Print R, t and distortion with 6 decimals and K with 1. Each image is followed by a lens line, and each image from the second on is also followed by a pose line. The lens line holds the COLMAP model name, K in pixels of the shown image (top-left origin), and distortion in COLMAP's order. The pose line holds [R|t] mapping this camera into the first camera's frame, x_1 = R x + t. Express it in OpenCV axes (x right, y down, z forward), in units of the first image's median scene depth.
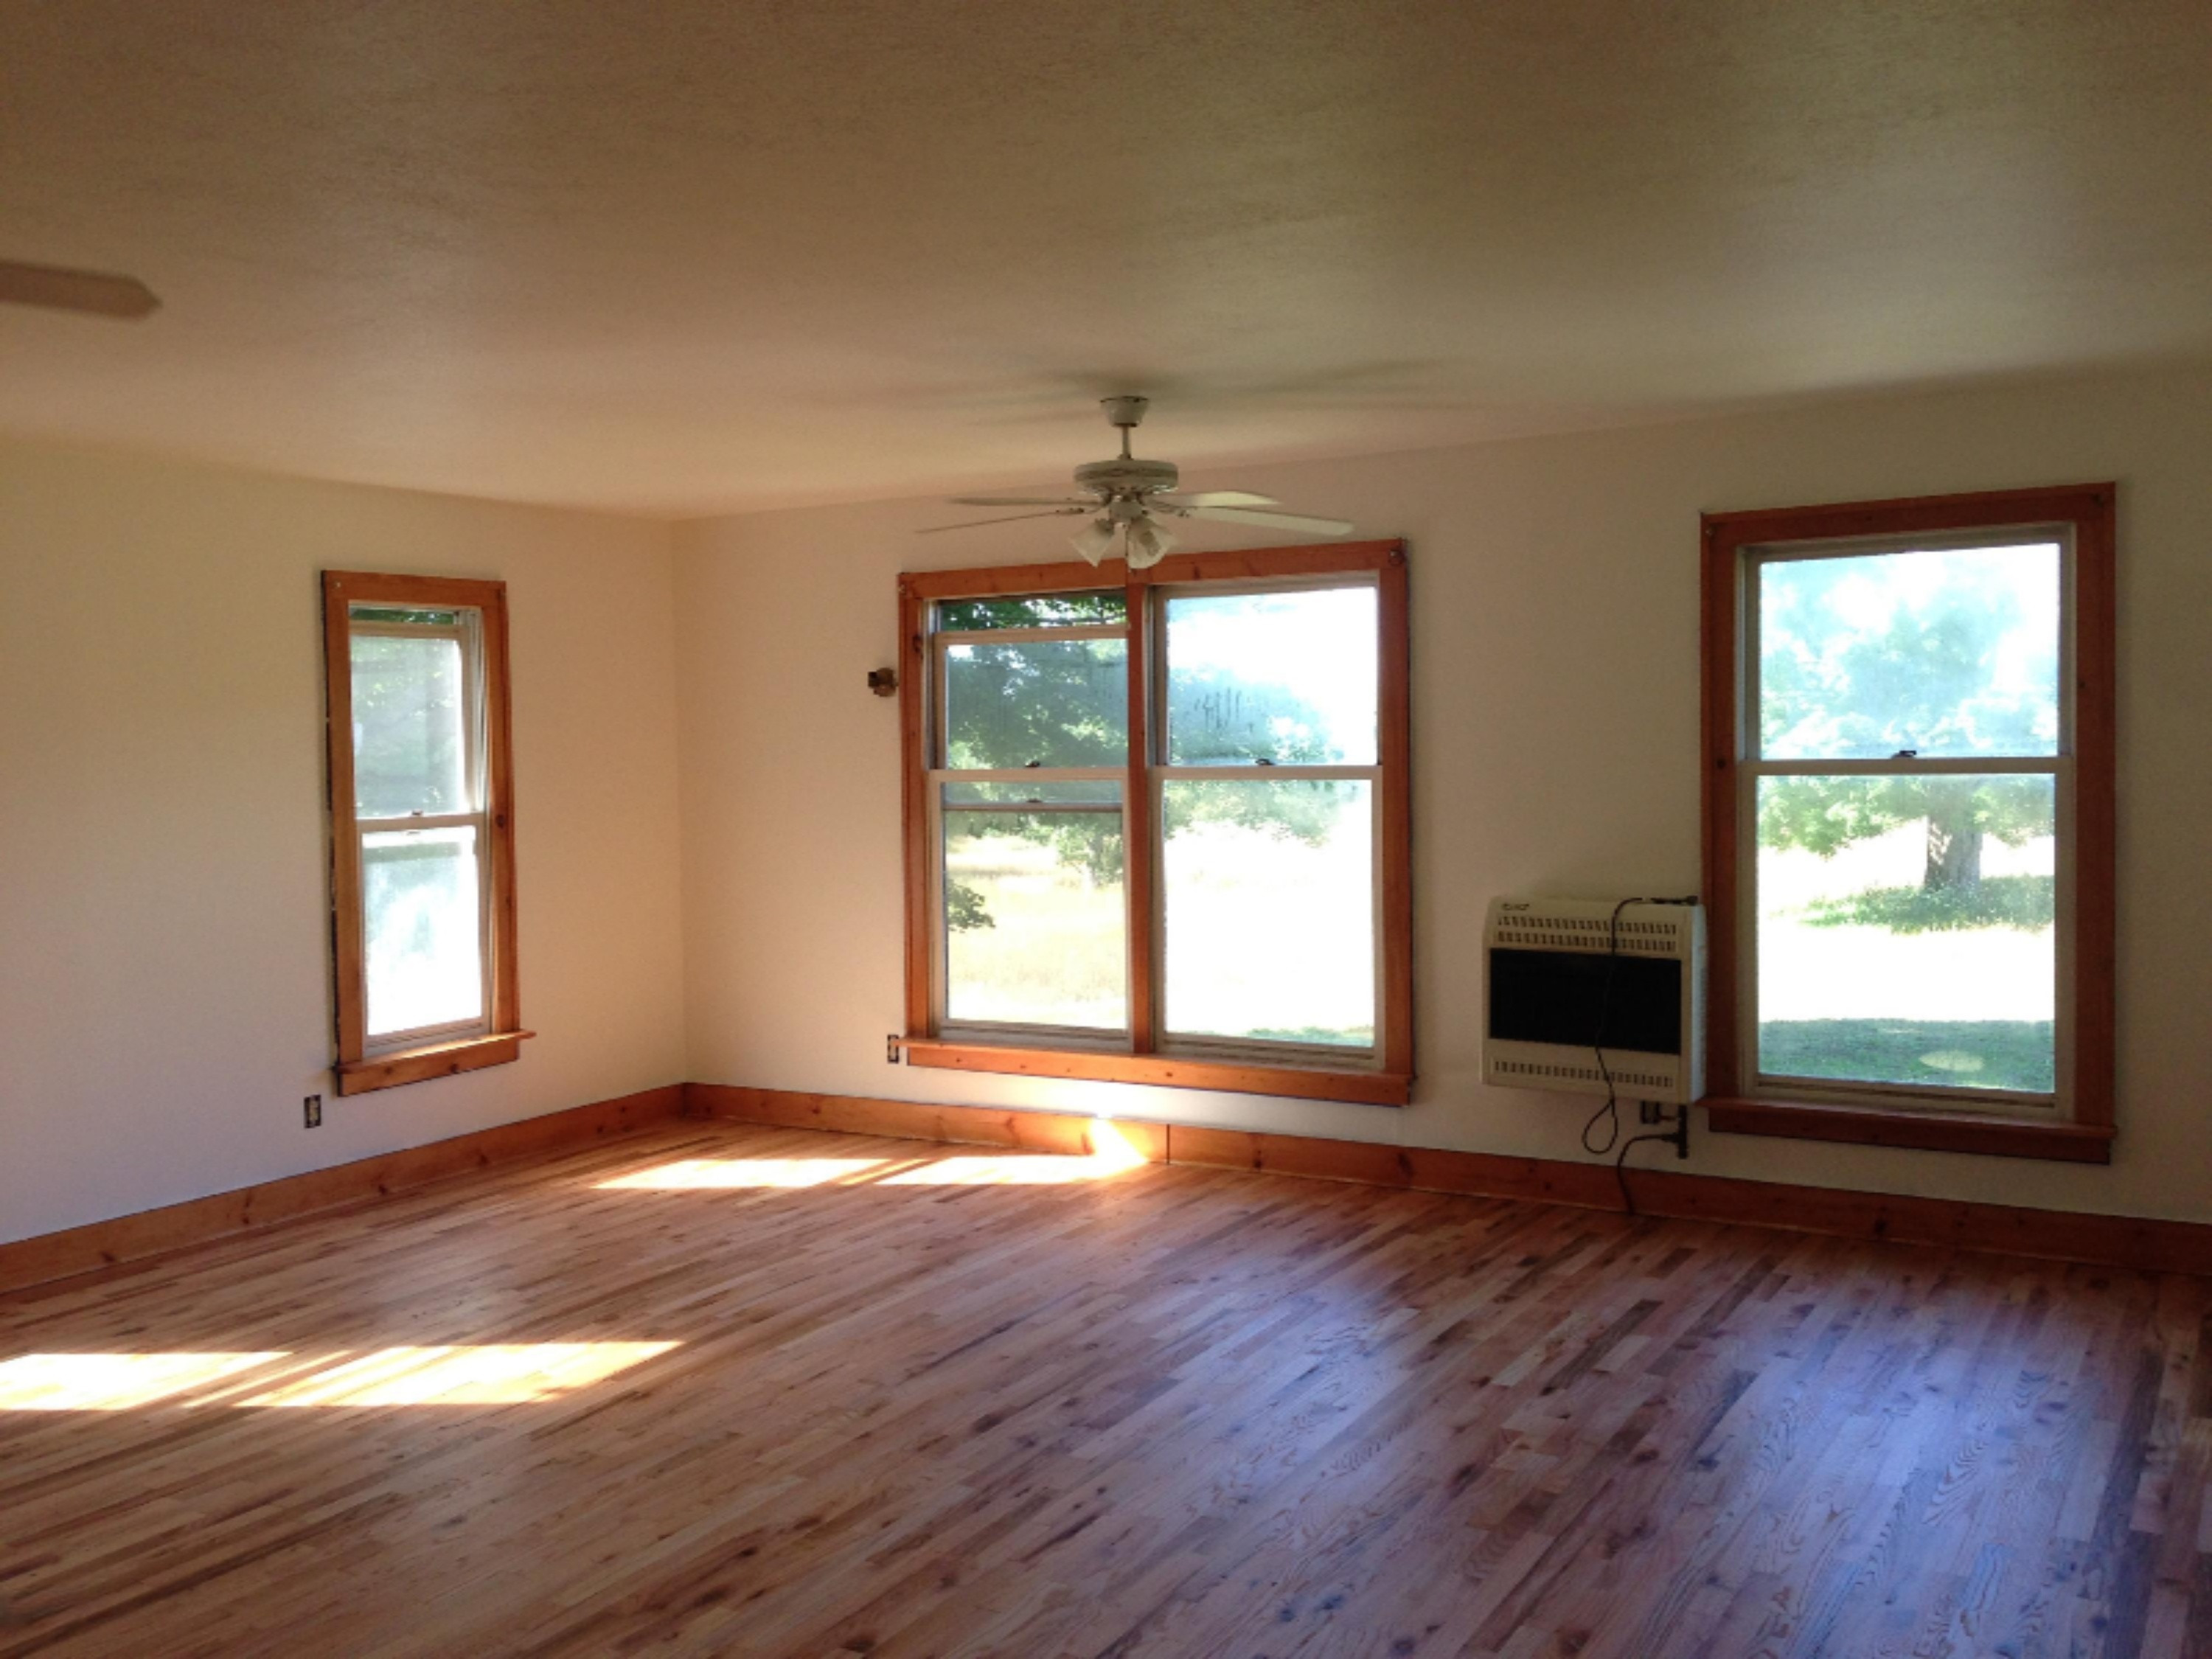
lens RADIAL K [[2046.8, 0, 1106.0], [0, 2046.8, 829.5], [0, 0, 1]] dist [0.052783, -0.001918]
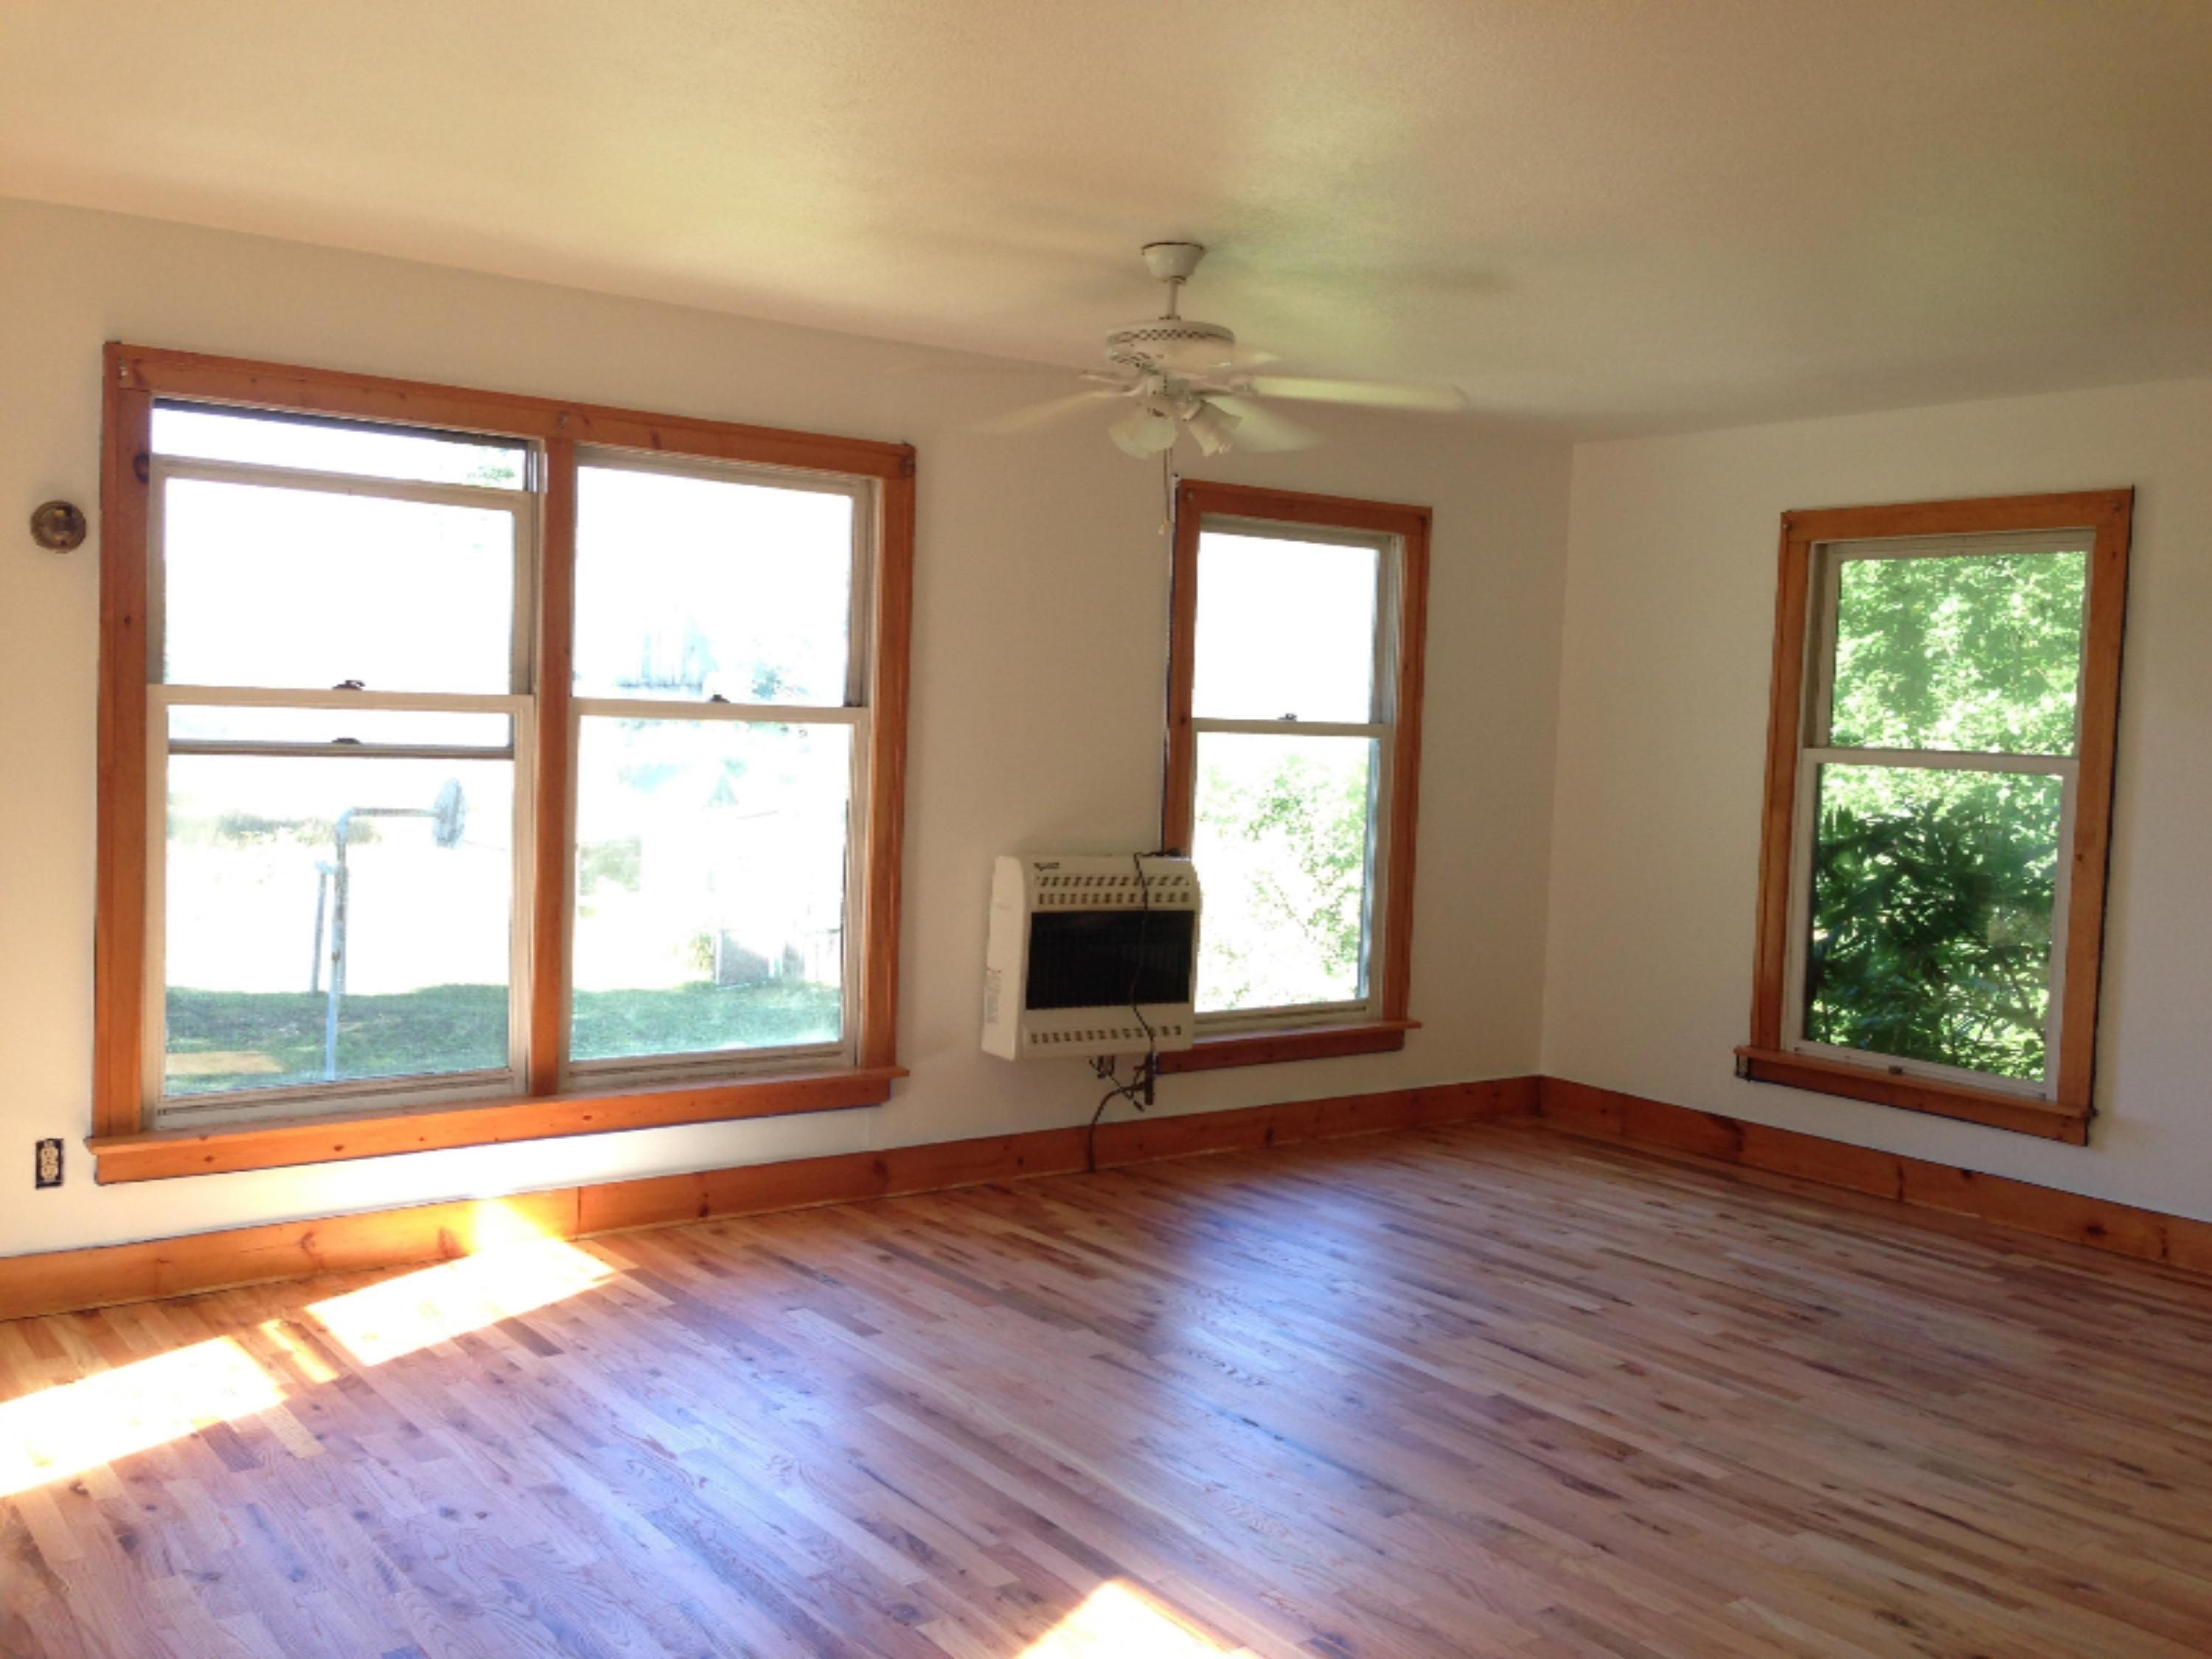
lens RADIAL K [[2046.8, 0, 1106.0], [0, 2046.8, 829.5], [0, 0, 1]] dist [0.052783, -0.001918]
pose [[0.381966, -0.022088, 0.923913, -0.672911], [0.000664, 0.999721, 0.023625, -0.001158], [-0.924176, -0.008410, 0.381874, 0.638381]]
